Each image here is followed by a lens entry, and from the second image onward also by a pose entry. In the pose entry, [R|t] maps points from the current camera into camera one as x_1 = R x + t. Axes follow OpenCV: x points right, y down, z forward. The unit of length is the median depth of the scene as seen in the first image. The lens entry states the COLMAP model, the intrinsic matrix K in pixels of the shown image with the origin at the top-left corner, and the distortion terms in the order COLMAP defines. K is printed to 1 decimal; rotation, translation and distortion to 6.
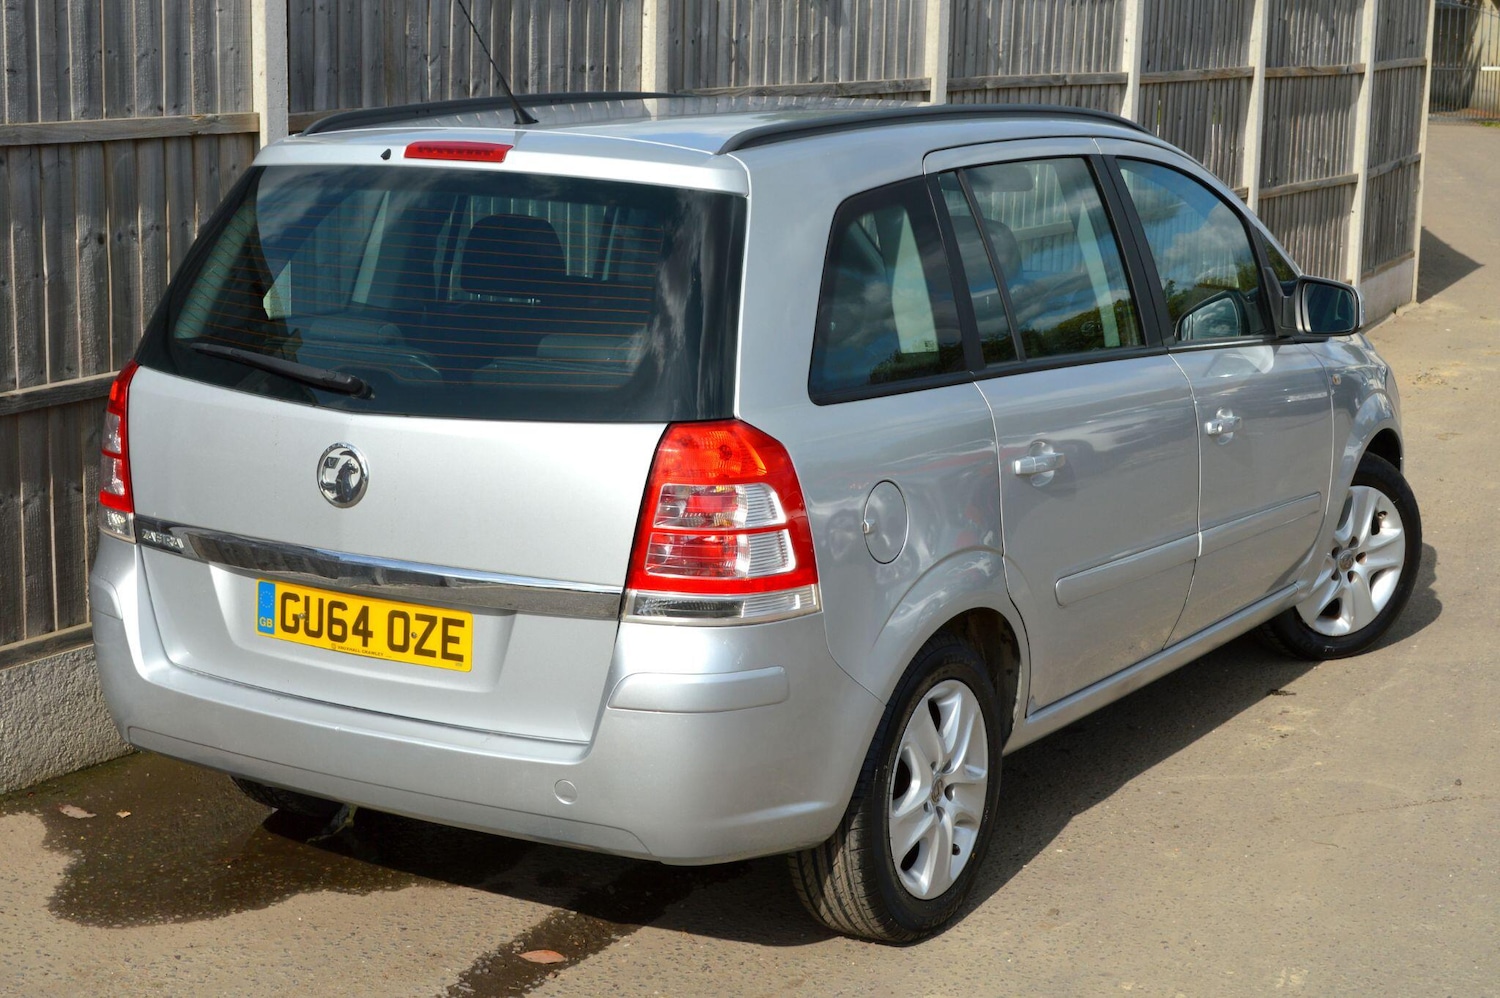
lens RADIAL K [[2606.8, 0, 752.0], [0, 2606.8, 482.3], [0, 0, 1]] dist [-0.000944, 0.005332]
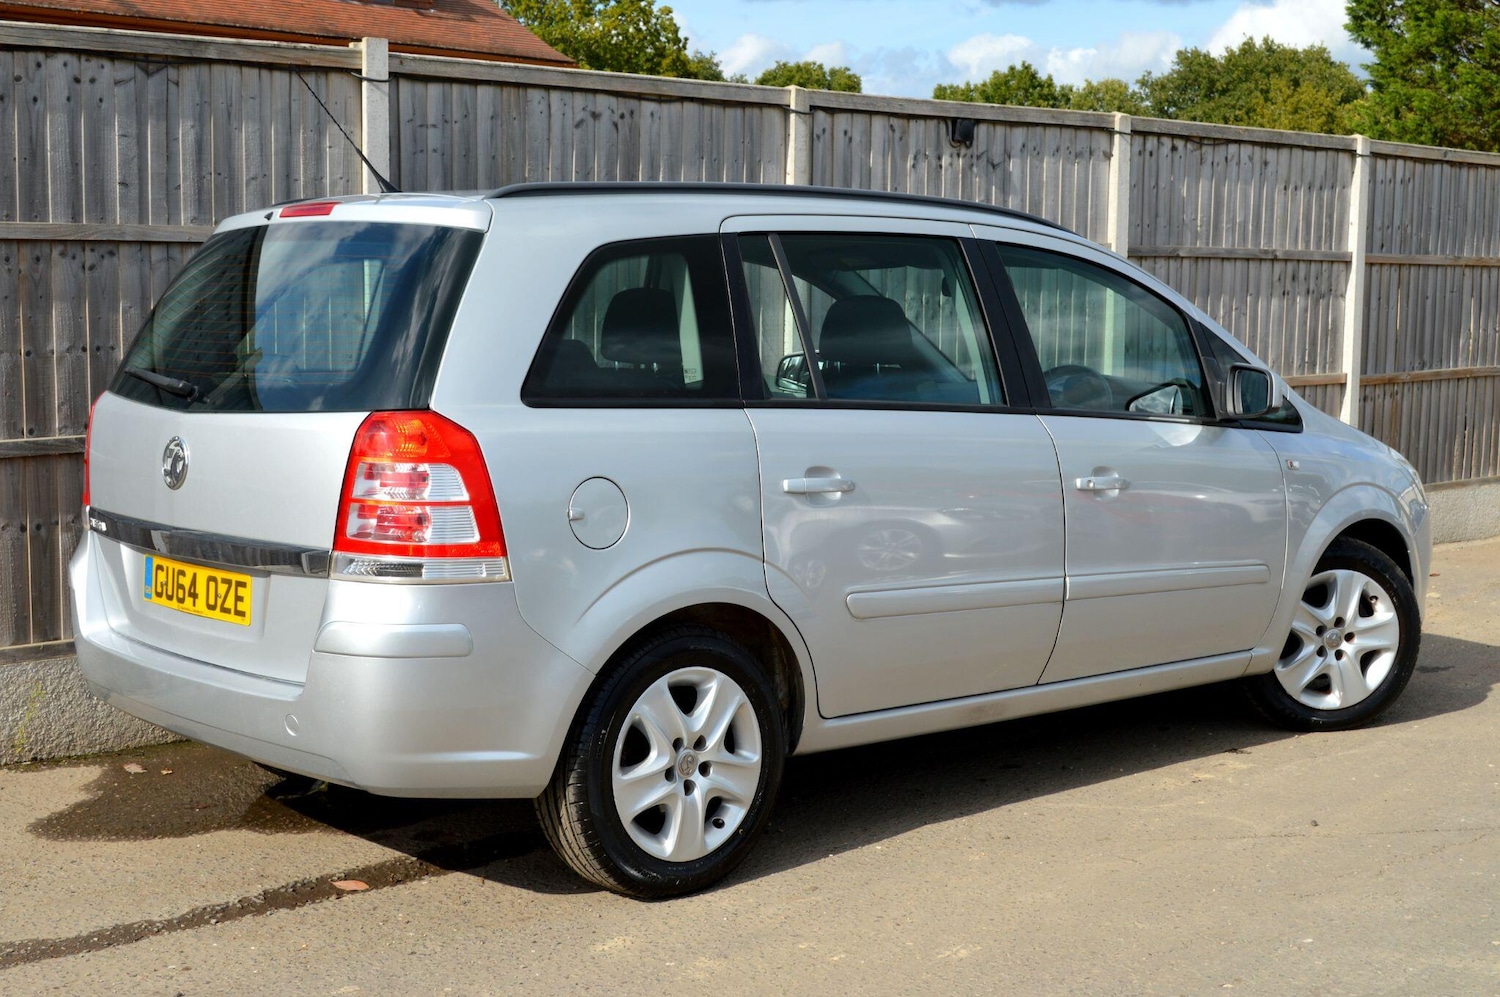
lens RADIAL K [[2124.9, 0, 748.5], [0, 2124.9, 468.8], [0, 0, 1]] dist [0.000460, -0.001113]
pose [[0.956112, 0.015317, -0.292599, 0.357736], [-0.044136, 0.994767, -0.092149, 0.072963], [0.289657, 0.101019, 0.951785, 0.115927]]
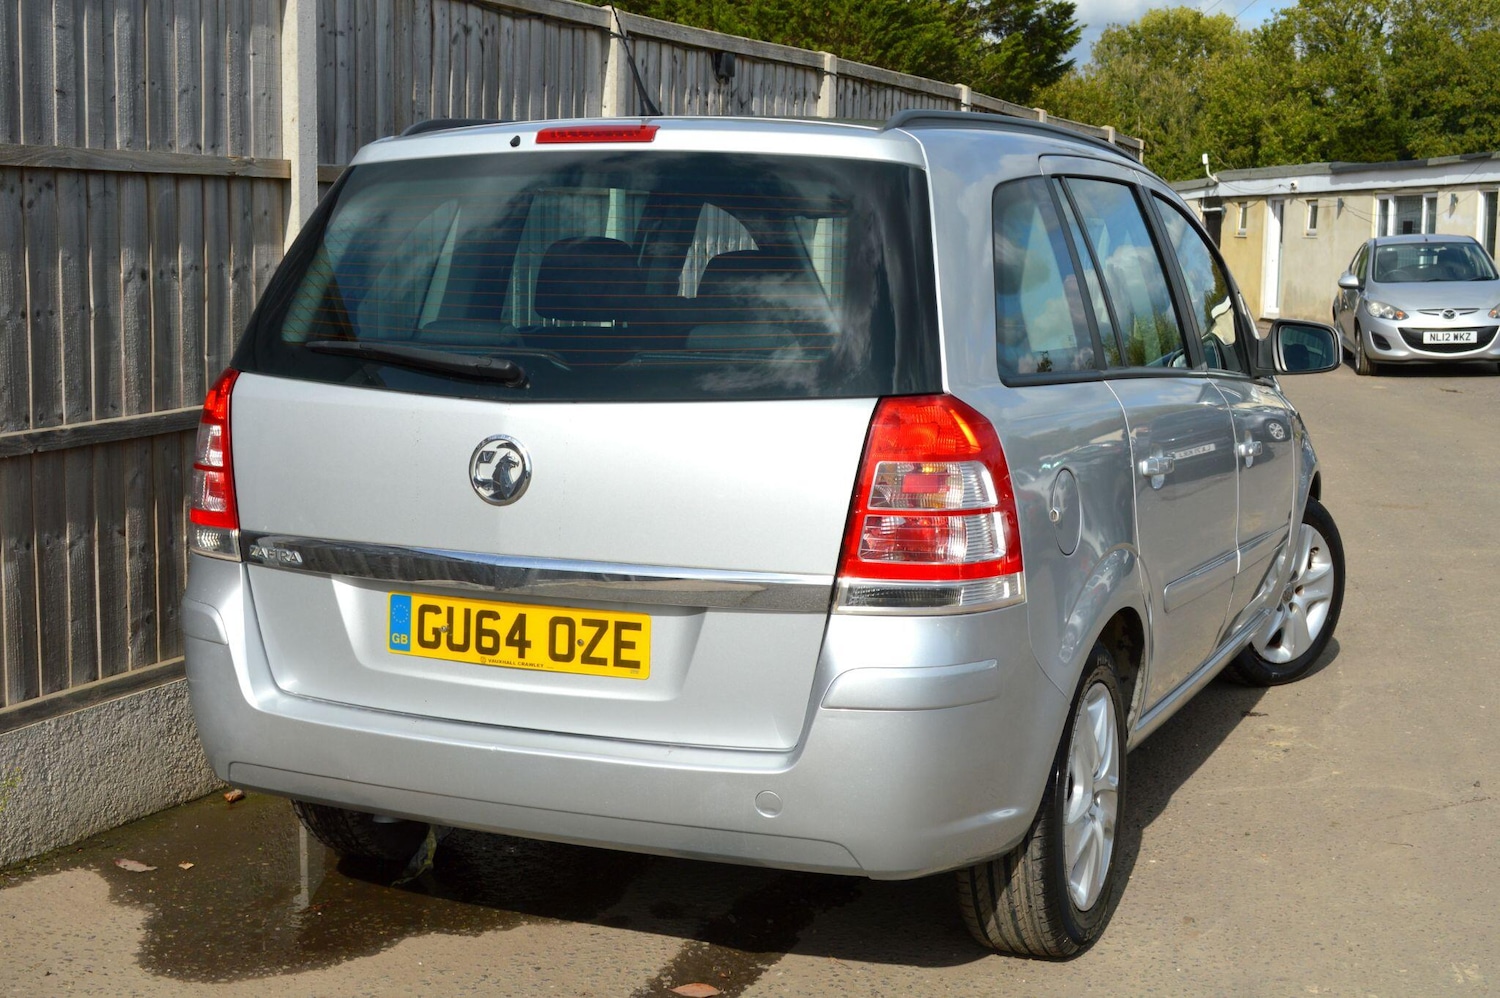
lens RADIAL K [[2089.4, 0, 750.0], [0, 2089.4, 499.0], [0, 0, 1]] dist [-0.003613, 0.003946]
pose [[0.991051, -0.018989, 0.132124, -0.152218], [0.026281, 0.998213, -0.053664, 0.044907], [-0.130869, 0.056656, 0.989779, 0.236016]]
